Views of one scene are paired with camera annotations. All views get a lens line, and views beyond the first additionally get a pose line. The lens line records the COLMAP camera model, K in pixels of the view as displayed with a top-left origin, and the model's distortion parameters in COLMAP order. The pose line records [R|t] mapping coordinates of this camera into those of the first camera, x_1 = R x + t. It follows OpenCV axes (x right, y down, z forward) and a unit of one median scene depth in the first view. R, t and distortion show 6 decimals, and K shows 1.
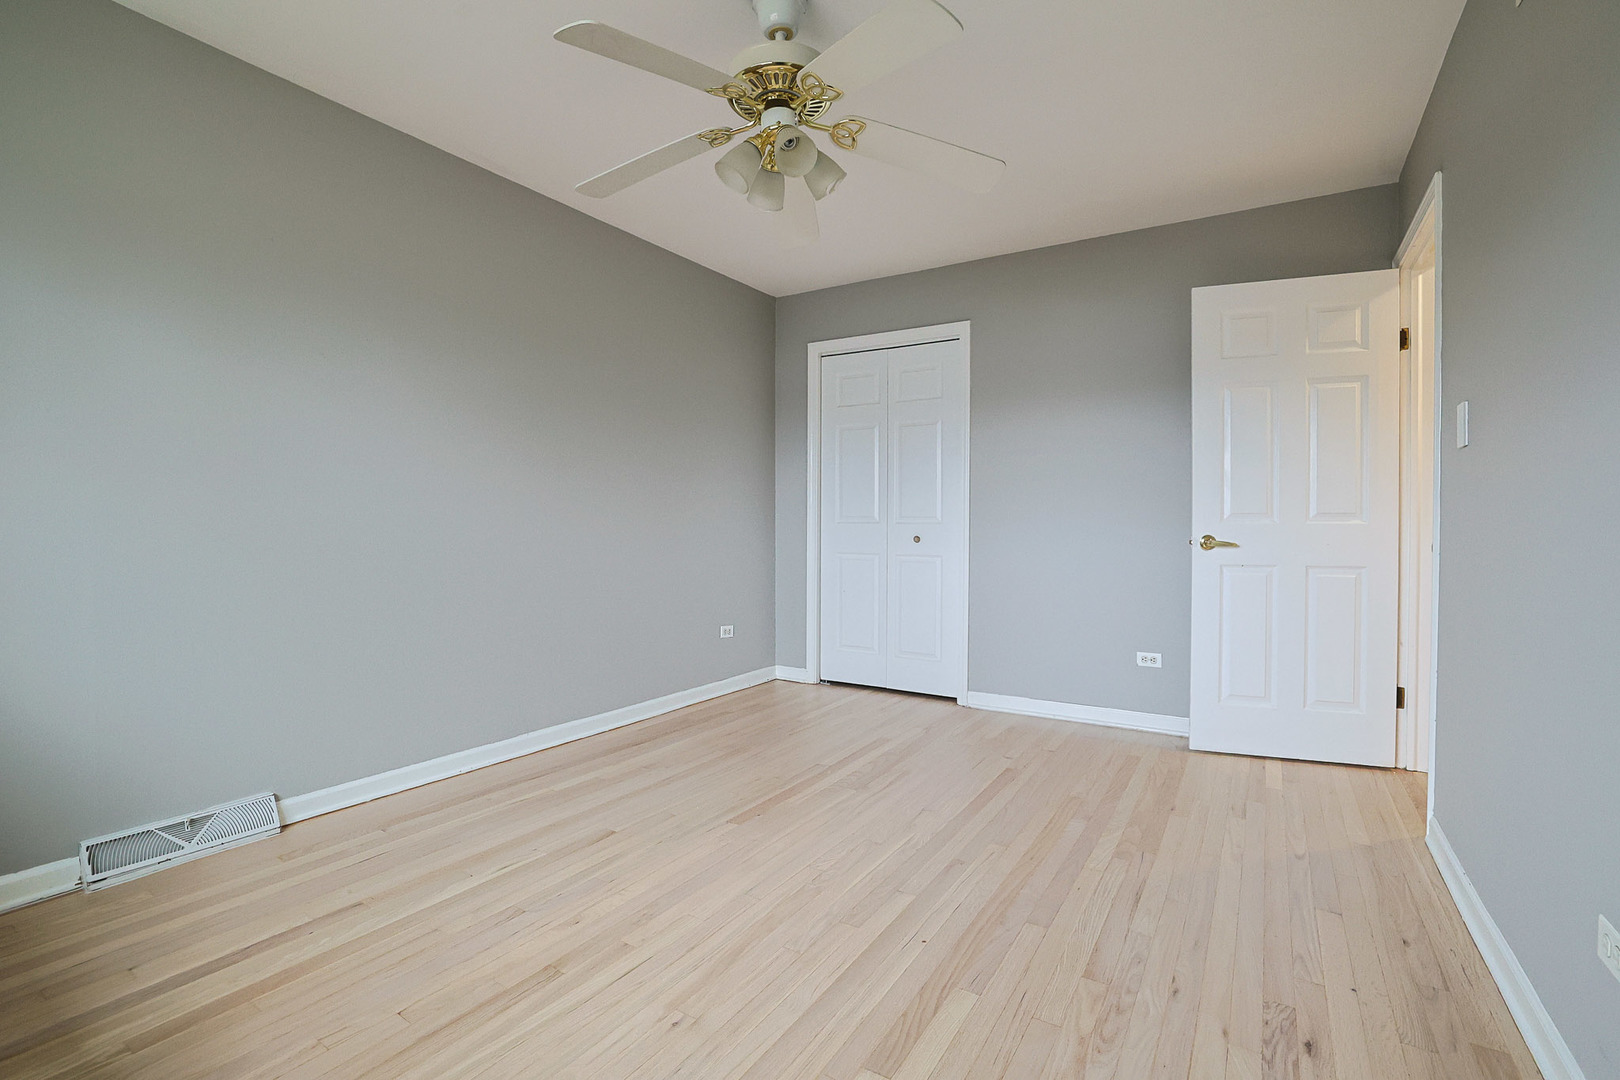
lens RADIAL K [[734.3, 0, 804.4], [0, 734.3, 533.8], [0, 0, 1]] dist [-0.040802, 0.013598]
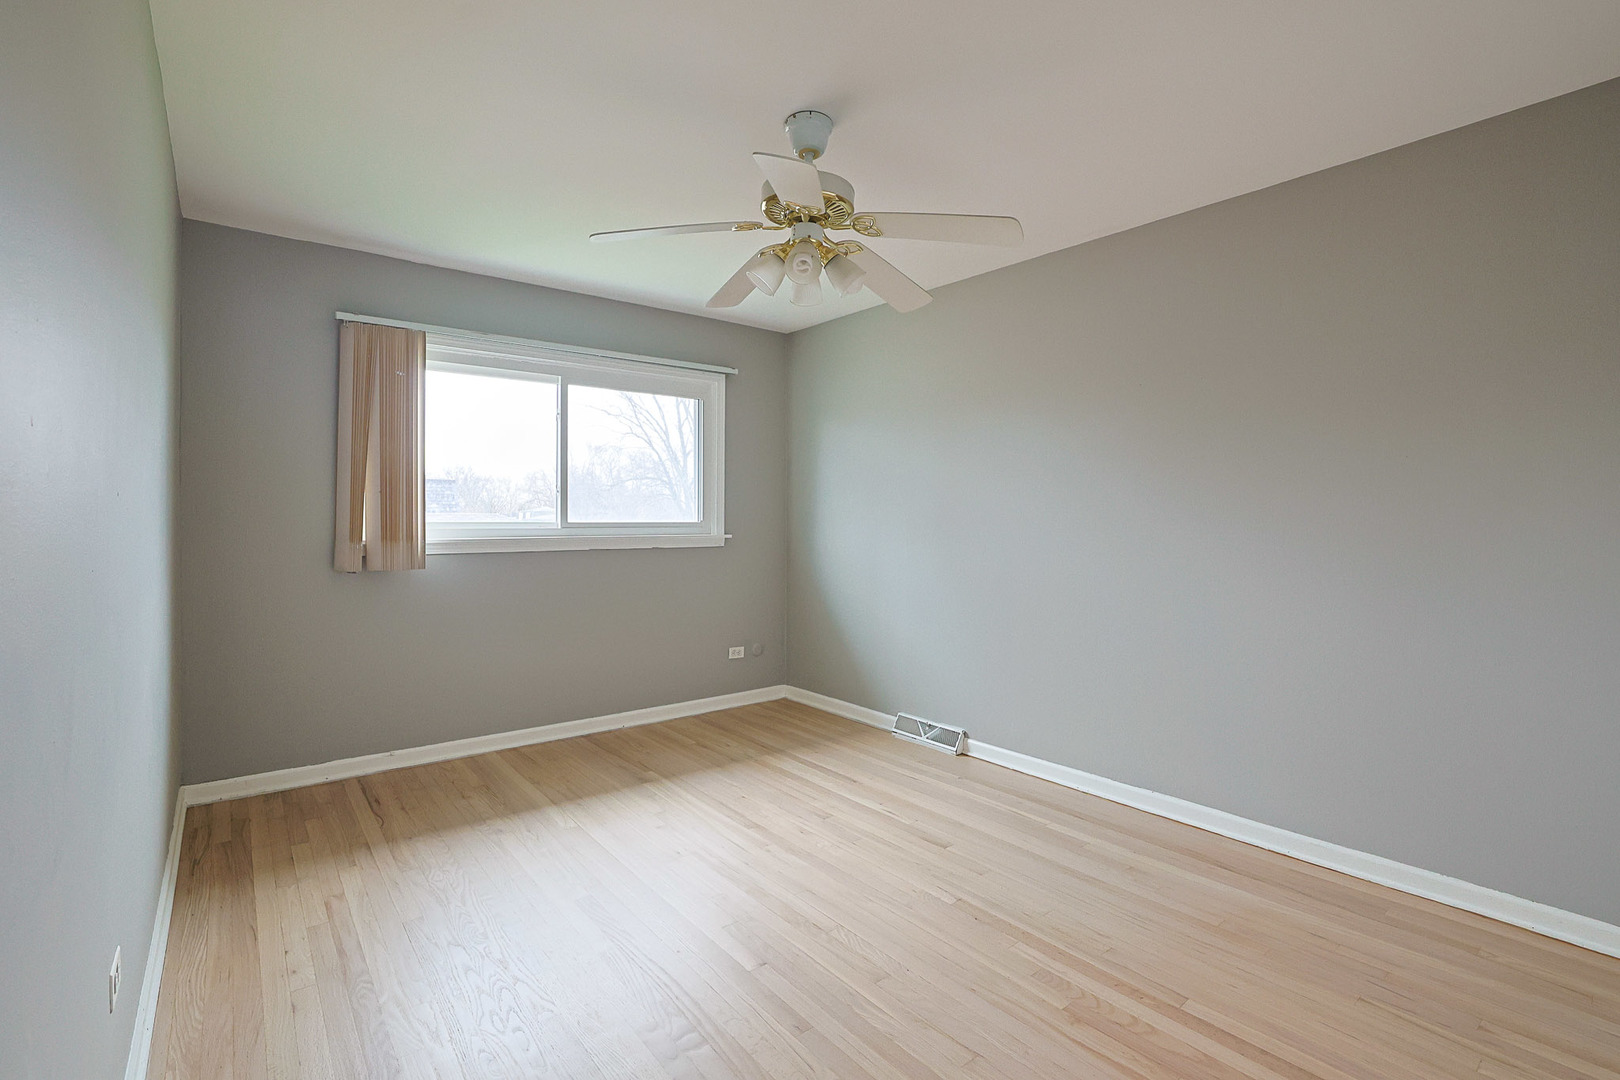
lens RADIAL K [[734.3, 0, 800.2], [0, 734.3, 526.8], [0, 0, 1]] dist [-0.040802, 0.013598]
pose [[-0.323857, -0.000471, -0.946106, 0.850991], [-0.020103, 0.999778, 0.006384, -0.087691], [0.945893, 0.021087, -0.323794, 1.102655]]
